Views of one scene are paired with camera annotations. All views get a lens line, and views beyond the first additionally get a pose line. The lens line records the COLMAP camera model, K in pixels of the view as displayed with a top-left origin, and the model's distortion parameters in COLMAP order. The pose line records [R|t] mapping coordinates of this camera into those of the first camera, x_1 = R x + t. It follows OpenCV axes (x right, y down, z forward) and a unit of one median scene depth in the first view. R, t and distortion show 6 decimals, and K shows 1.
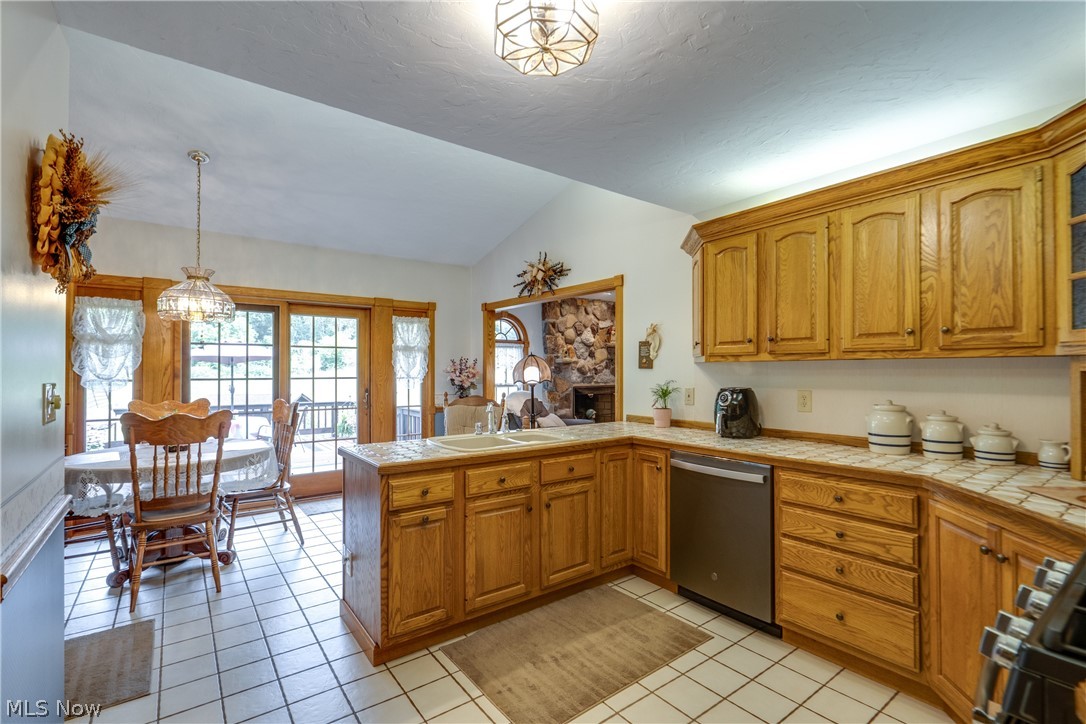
lens RADIAL K [[496.5, 0, 562.6], [0, 496.5, 364.7], [0, 0, 1]] dist [-0.012629, 0.003779]
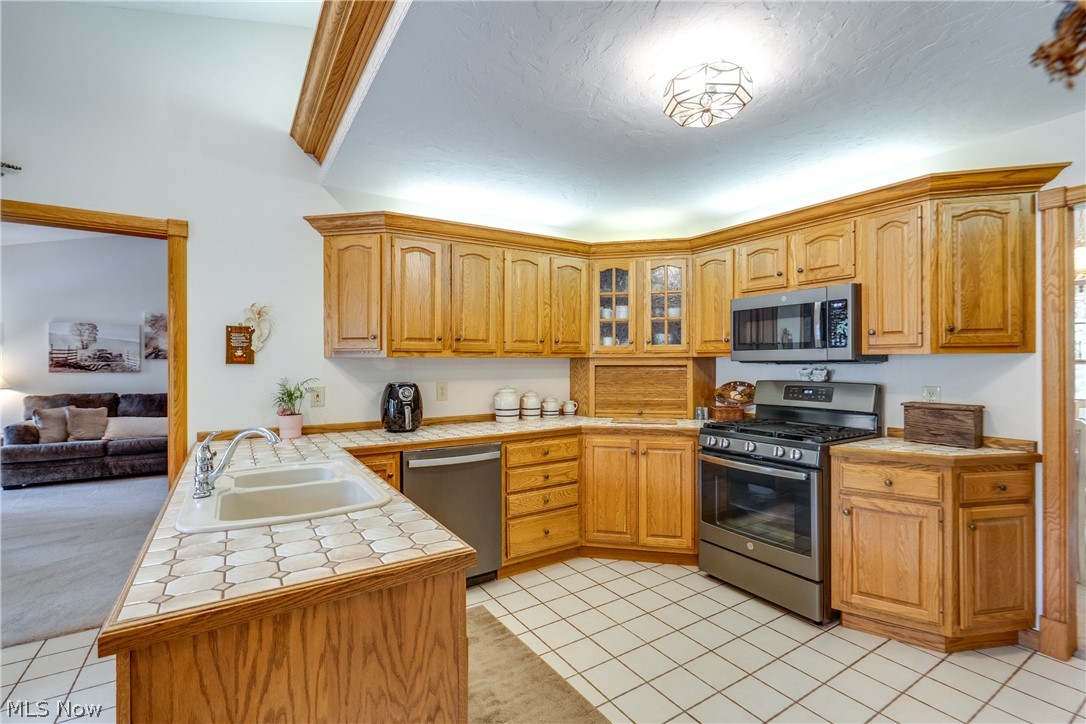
lens RADIAL K [[496.5, 0, 534.6], [0, 496.5, 356.8], [0, 0, 1]] dist [-0.012629, 0.003779]
pose [[0.091404, 0.014498, 0.995708, -0.840493], [-0.007767, 0.999874, -0.013846, 0.006372], [-0.995784, -0.006468, 0.091505, 0.822411]]
